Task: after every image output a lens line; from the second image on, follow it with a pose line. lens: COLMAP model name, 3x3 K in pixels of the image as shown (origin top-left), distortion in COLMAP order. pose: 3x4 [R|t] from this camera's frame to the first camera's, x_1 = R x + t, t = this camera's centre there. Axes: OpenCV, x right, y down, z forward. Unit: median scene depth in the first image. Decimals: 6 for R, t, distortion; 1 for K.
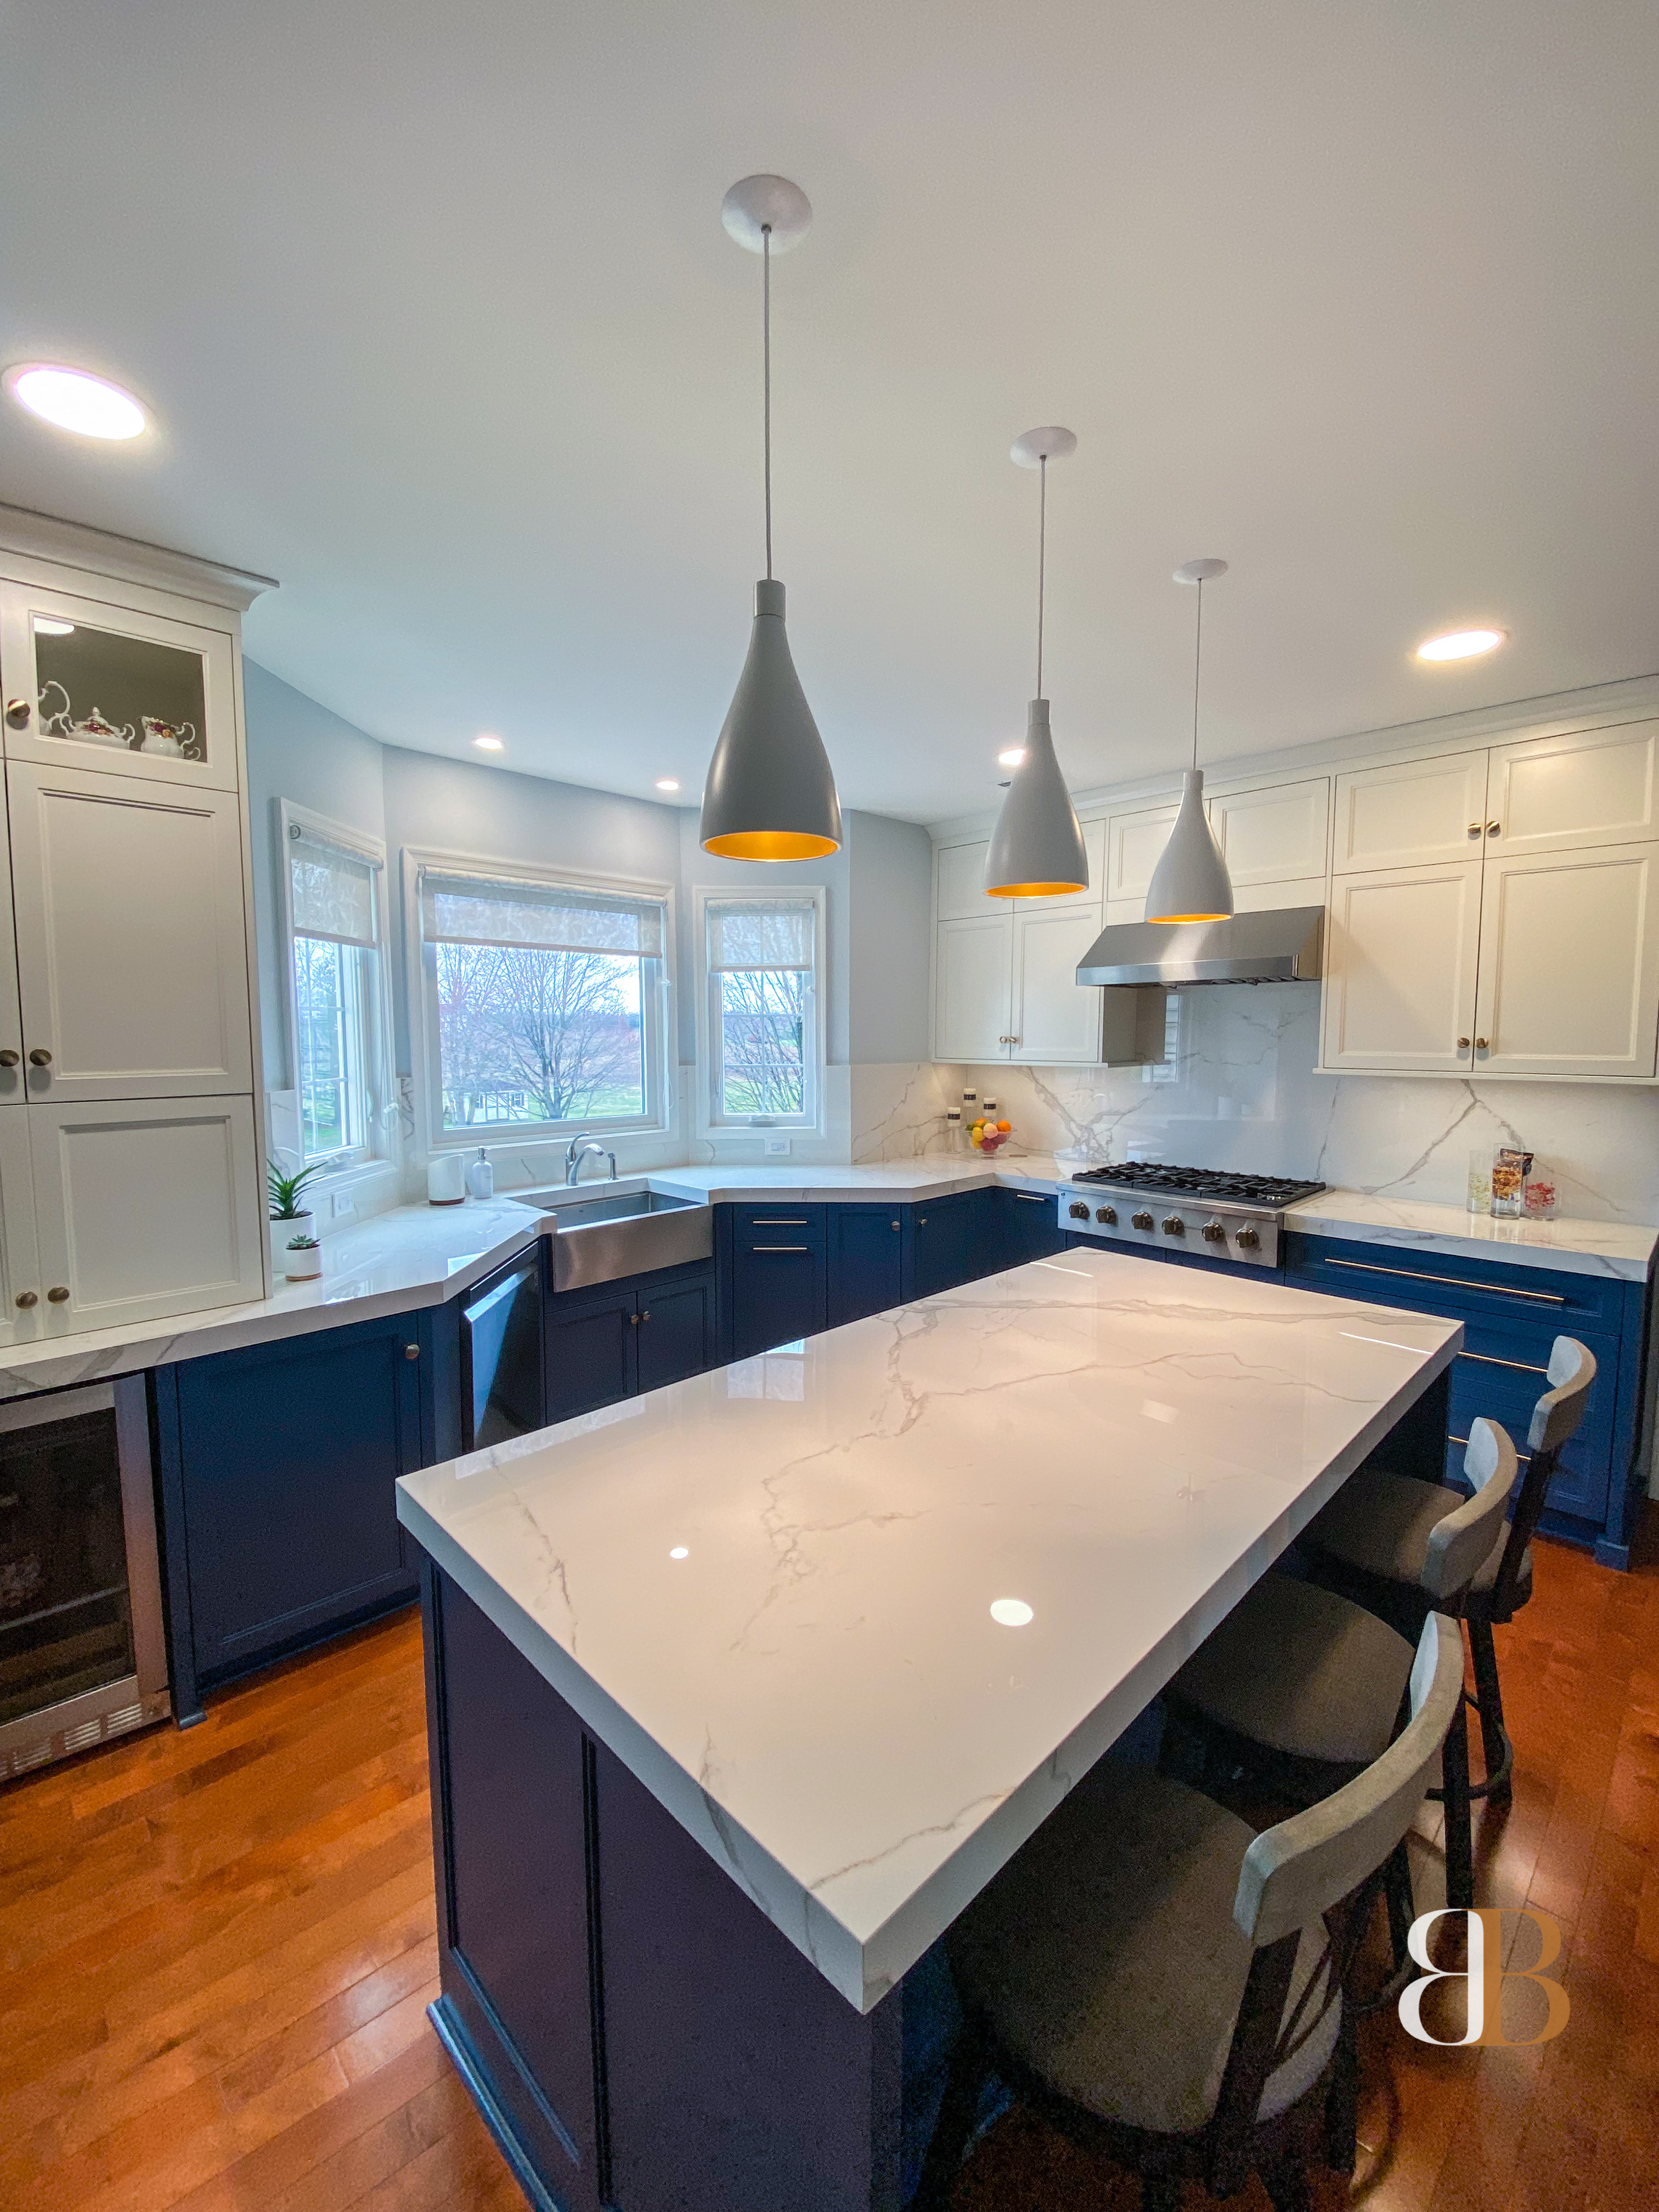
lens RADIAL K [[896.8, 0, 824.2], [0, 896.8, 1106.6], [0, 0, 1]] dist [0.006476, -0.002560]
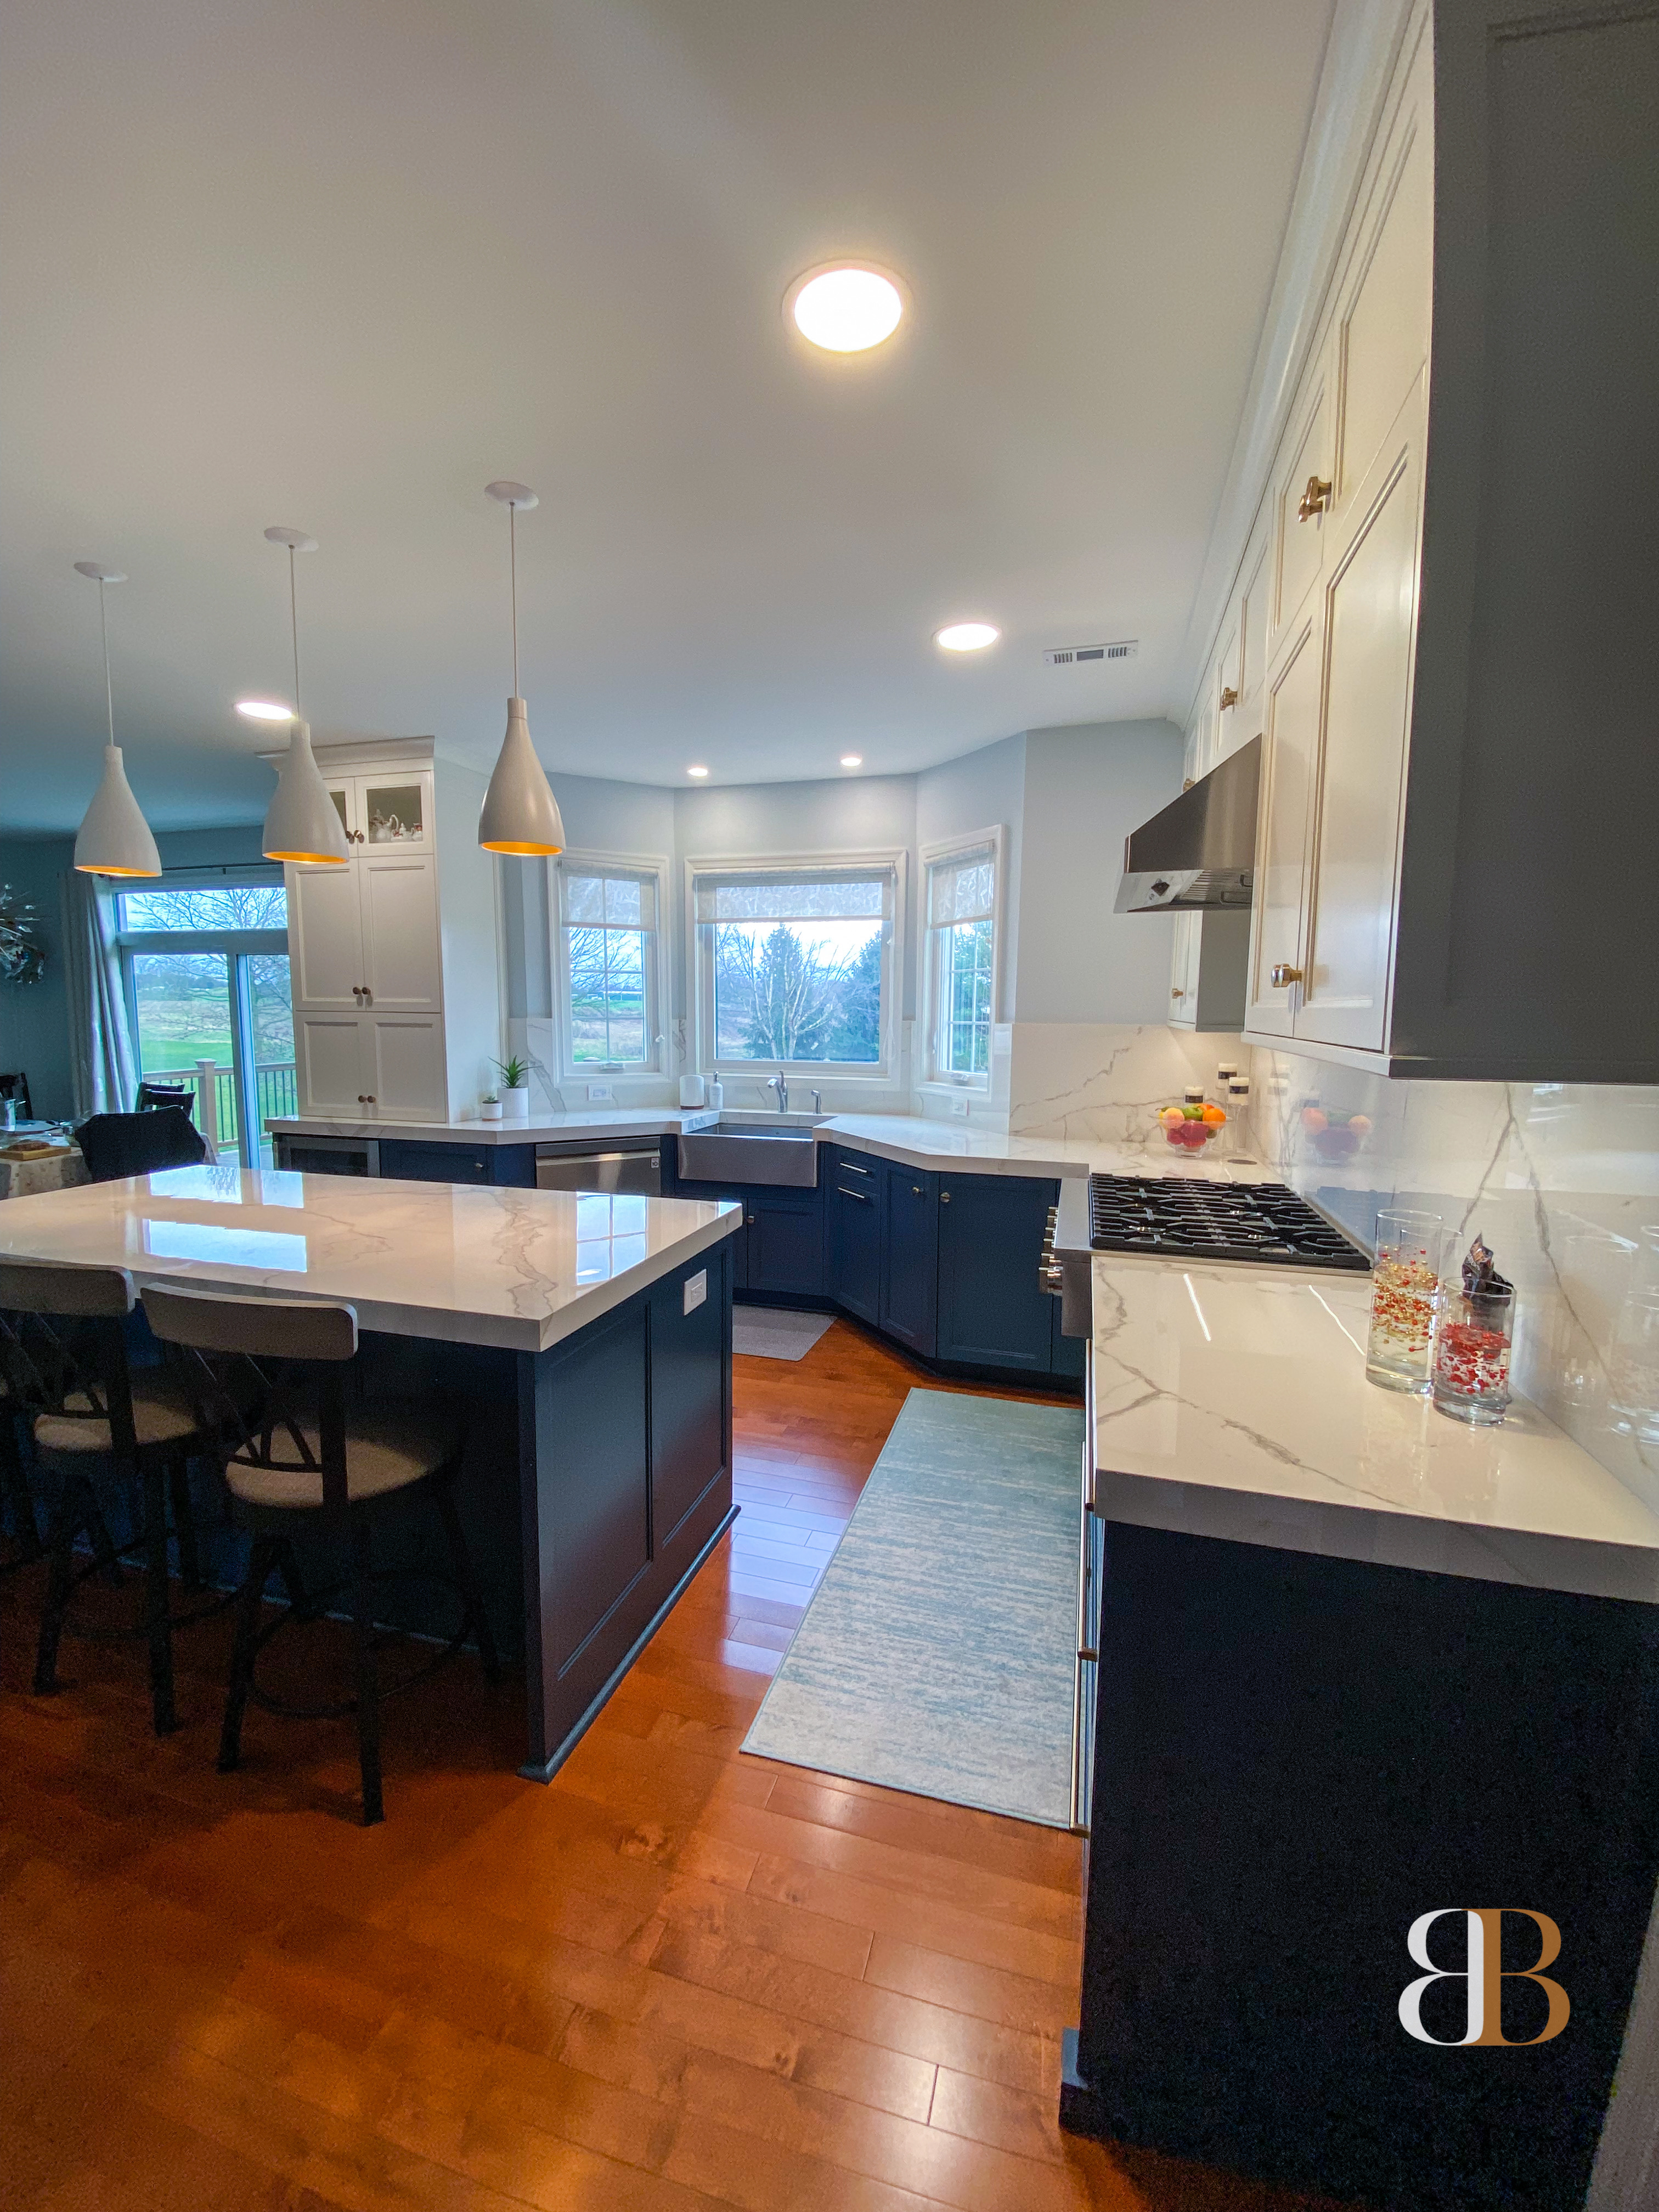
lens RADIAL K [[896.8, 0, 820.8], [0, 896.8, 1110.1], [0, 0, 1]] dist [0.006476, -0.002560]
pose [[0.488038, 0.108615, -0.866038, 0.926651], [-0.085552, 0.993402, 0.076377, -0.015368], [0.868620, 0.036817, 0.494110, 0.505375]]
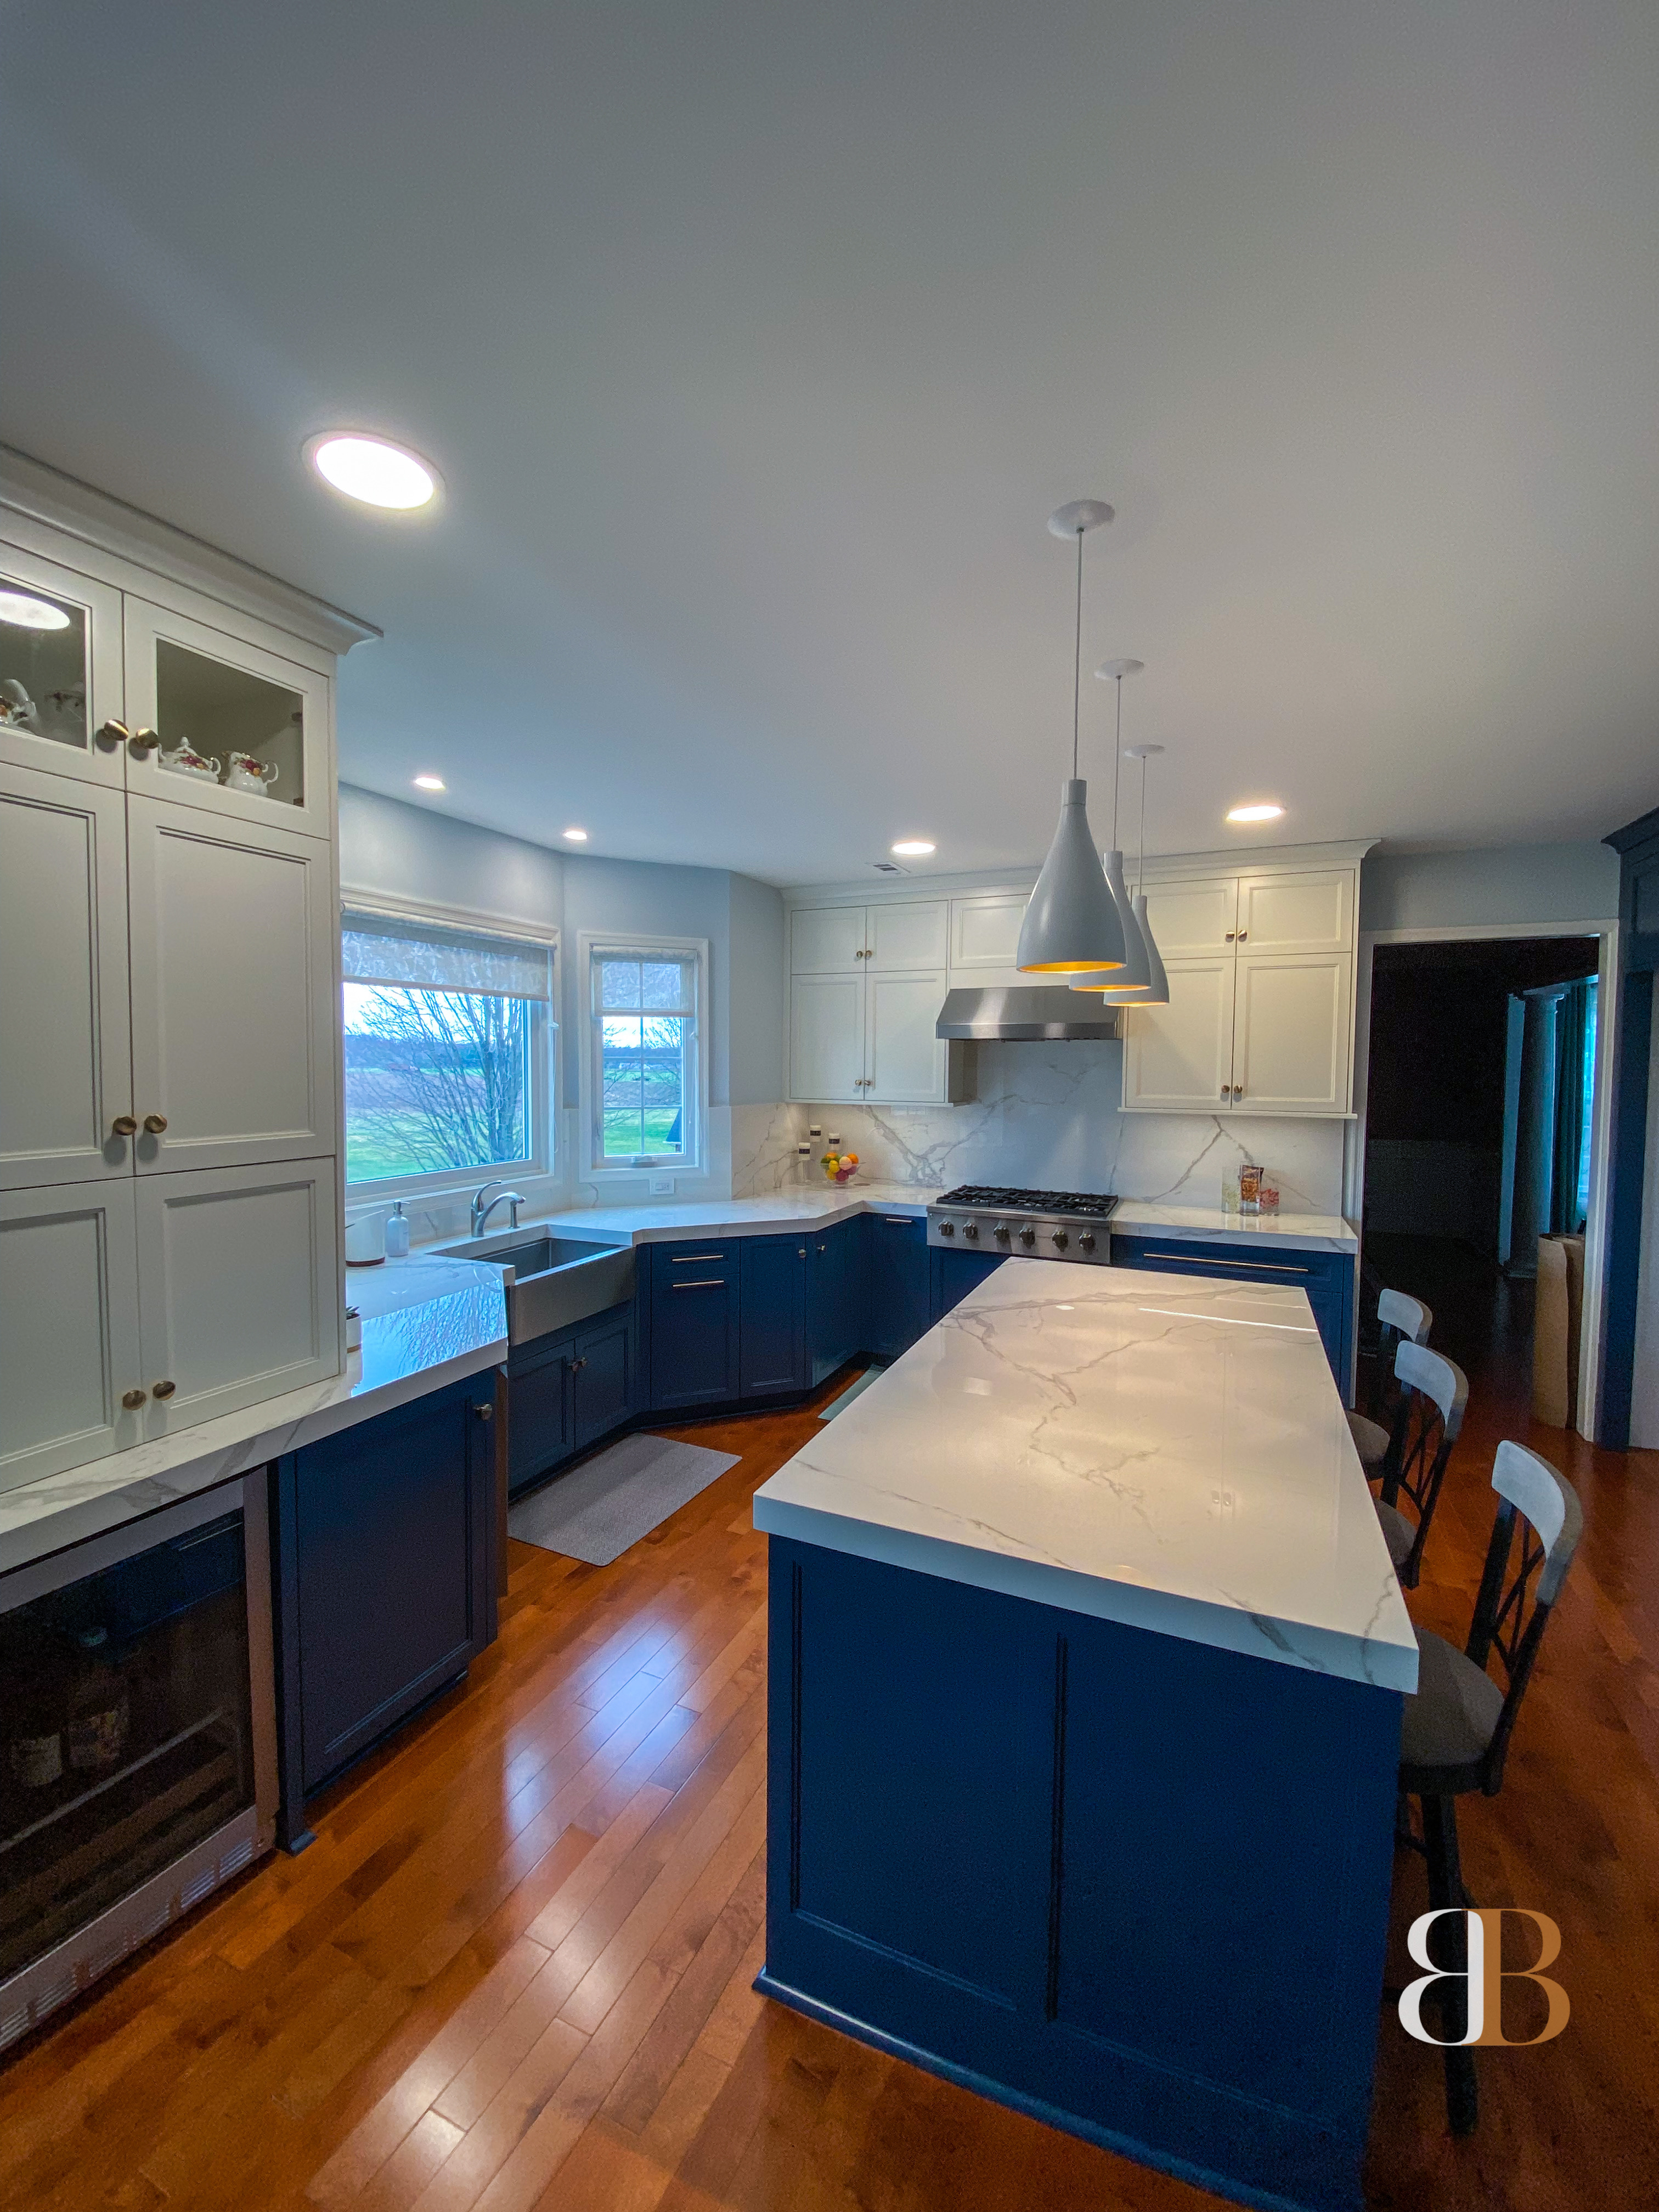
lens RADIAL K [[896.8, 0, 830.9], [0, 896.8, 1109.0], [0, 0, 1]] dist [0.006476, -0.002560]
pose [[0.928722, -0.011990, 0.370583, -0.327974], [0.022891, 0.999425, -0.025029, -0.018146], [-0.370070, 0.031728, 0.928462, -0.044521]]
